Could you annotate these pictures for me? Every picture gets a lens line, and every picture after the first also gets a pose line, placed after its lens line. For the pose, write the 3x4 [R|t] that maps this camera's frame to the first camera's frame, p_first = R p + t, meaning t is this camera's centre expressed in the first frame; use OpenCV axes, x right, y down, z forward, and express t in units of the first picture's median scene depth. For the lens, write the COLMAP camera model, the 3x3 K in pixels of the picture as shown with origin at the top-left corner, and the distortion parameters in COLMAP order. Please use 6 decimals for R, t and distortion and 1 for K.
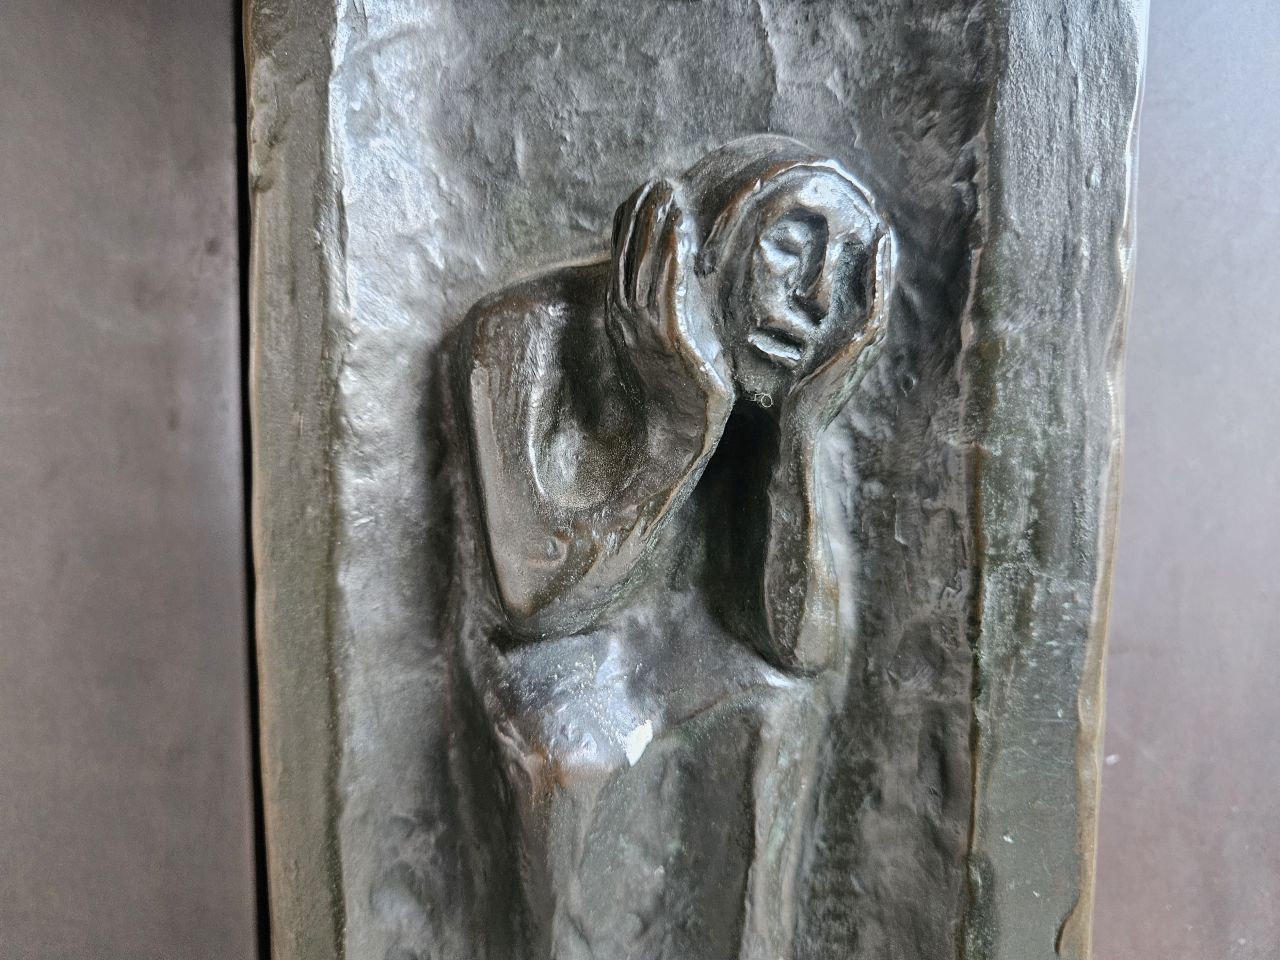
lens RADIAL K [[850.7, 0, 640.0], [0, 850.7, 480.0], [0, 0, 1]] dist [-0.007449, -0.004003]
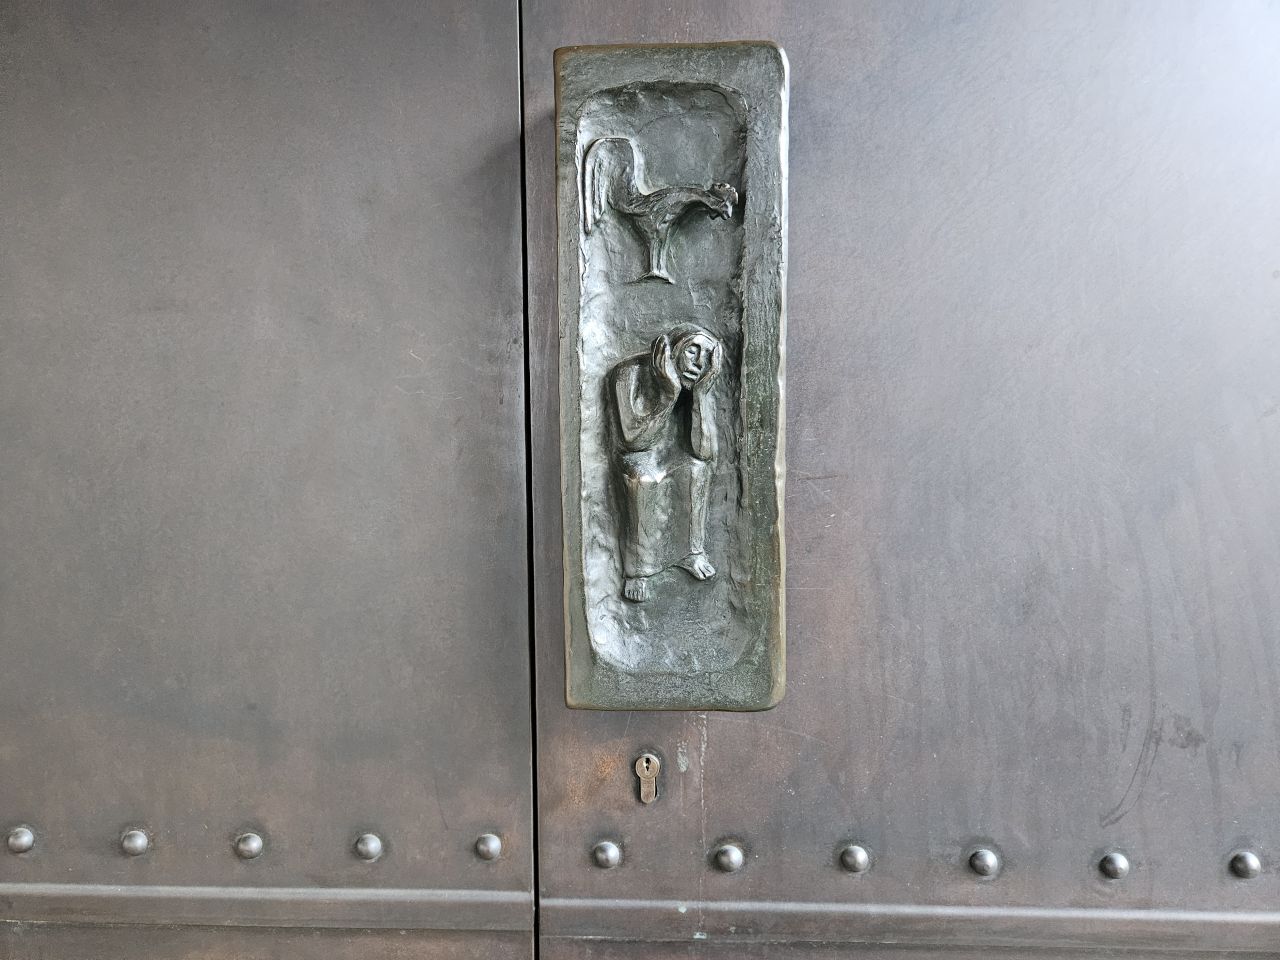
lens RADIAL K [[860.3, 0, 640.0], [0, 860.3, 480.0], [0, 0, 1]] dist [0.058840, -0.000245]
pose [[0.998344, -0.015212, -0.055473, 0.124564], [0.014792, 0.999859, -0.007980, 0.346771], [0.055587, 0.007147, 0.998428, -2.888061]]
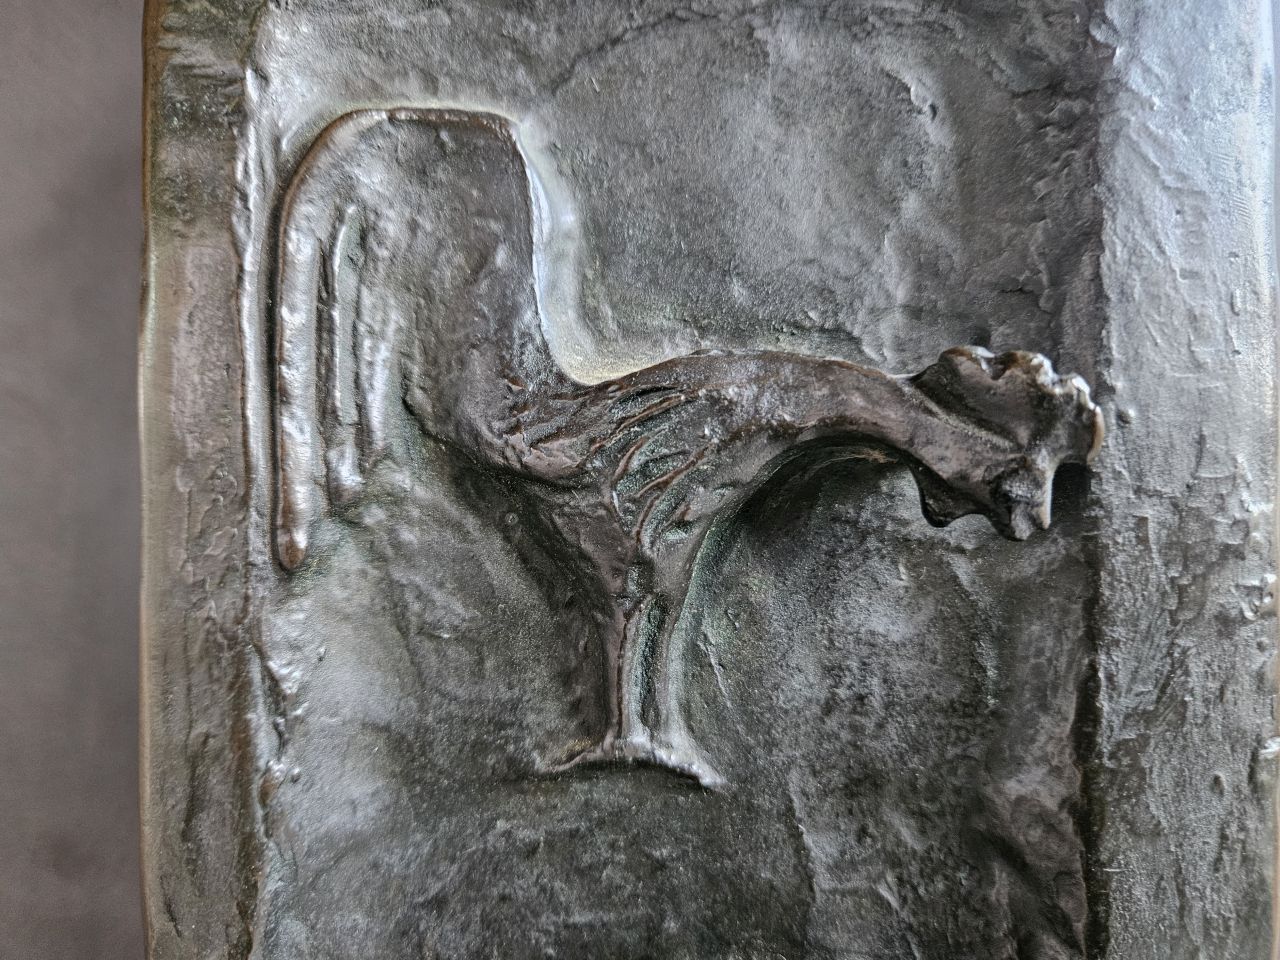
lens RADIAL K [[905.8, 0, 640.0], [0, 905.8, 480.0], [0, 0, 1]] dist [-0.021265, 0.001471]
pose [[0.999882, -0.015139, 0.002778, -0.000151], [0.015285, 0.997859, -0.063587, -0.805412], [-0.001809, 0.063622, 0.997972, 0.129394]]
